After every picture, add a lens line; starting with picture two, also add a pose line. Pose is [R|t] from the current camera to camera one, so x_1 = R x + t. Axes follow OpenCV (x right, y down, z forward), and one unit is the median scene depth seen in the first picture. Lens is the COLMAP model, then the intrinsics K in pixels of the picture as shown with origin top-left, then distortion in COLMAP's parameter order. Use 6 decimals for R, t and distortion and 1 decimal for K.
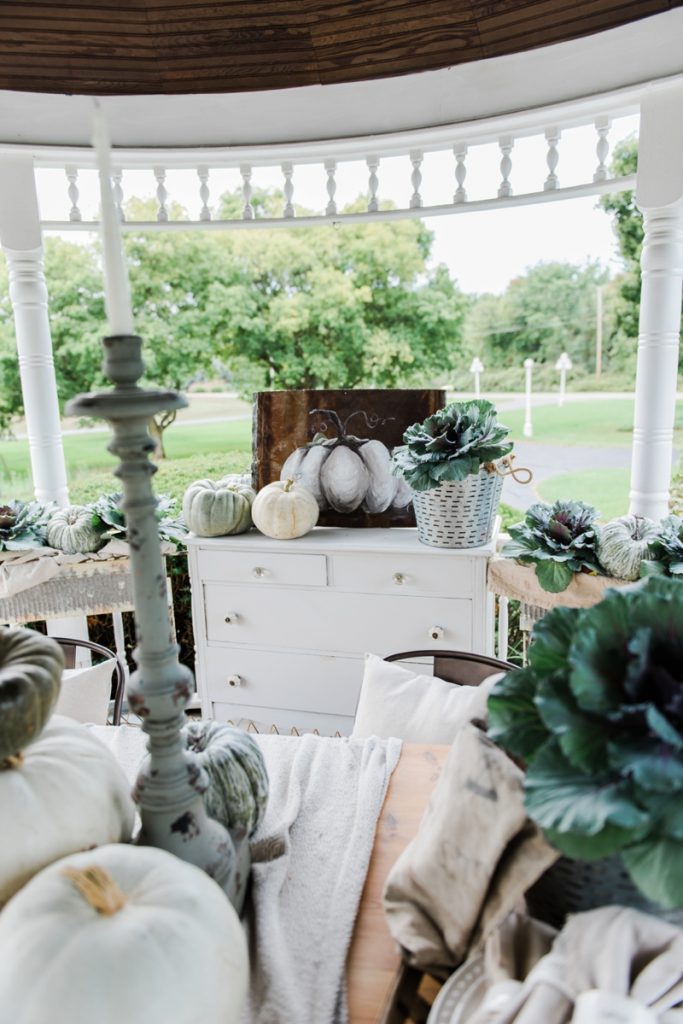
lens RADIAL K [[726.8, 0, 341.5], [0, 726.8, 512.0], [0, 0, 1]] dist [0.012662, -0.039317]
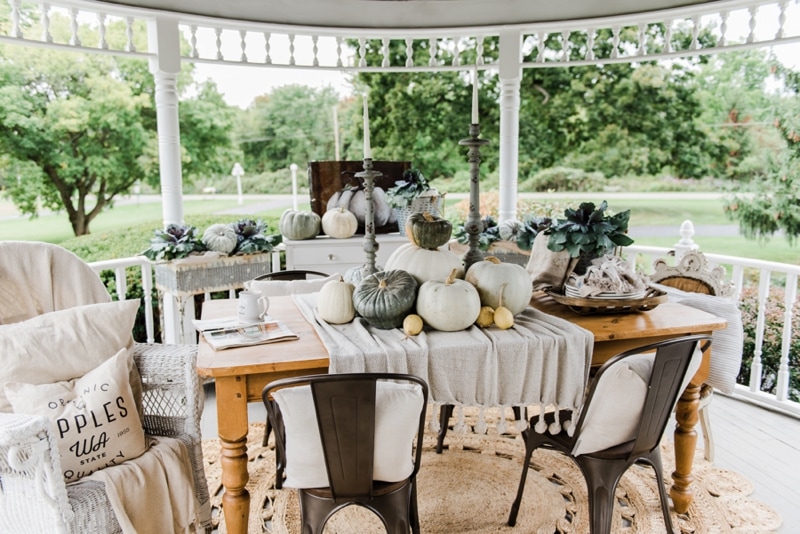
lens RADIAL K [[684.9, 0, 400.0], [0, 684.9, 267.0], [0, 0, 1]] dist [0.014337, -0.056811]
pose [[0.900605, -0.043958, 0.432411, -0.077110], [0.070873, 0.996409, -0.046320, 0.021860], [-0.428822, 0.072362, 0.900486, -0.068504]]
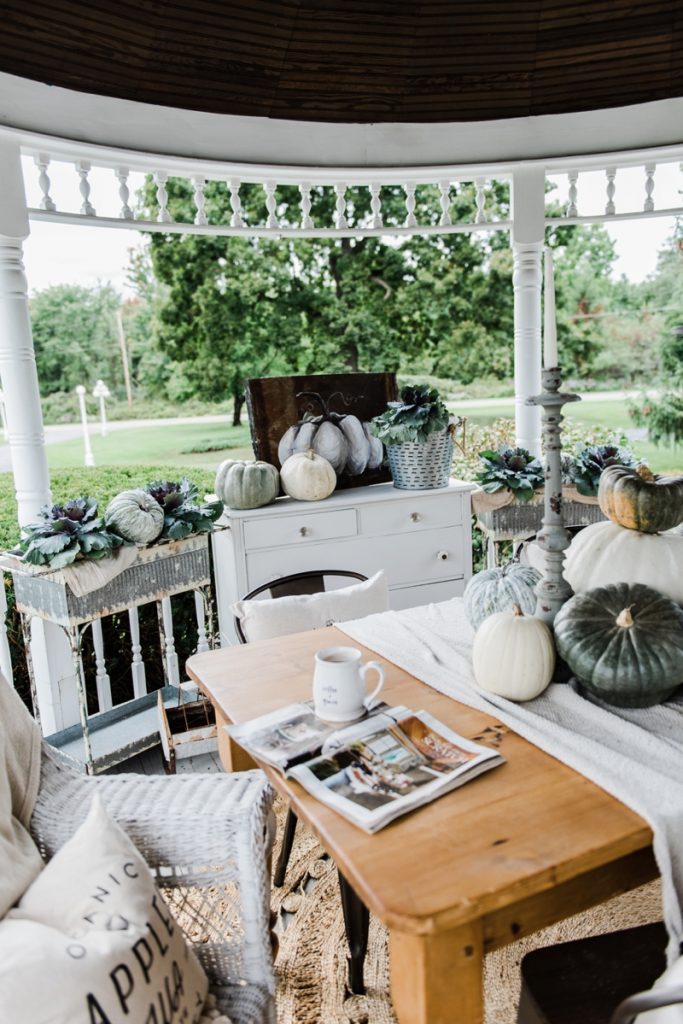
lens RADIAL K [[798.4, 0, 341.5], [0, 798.4, 512.0], [0, 0, 1]] dist [-0.001201, -0.014303]
pose [[0.804722, -0.118906, 0.581622, -0.086578], [0.151133, 0.988489, -0.007019, 0.007643], [-0.574092, 0.093550, 0.813429, -0.006098]]
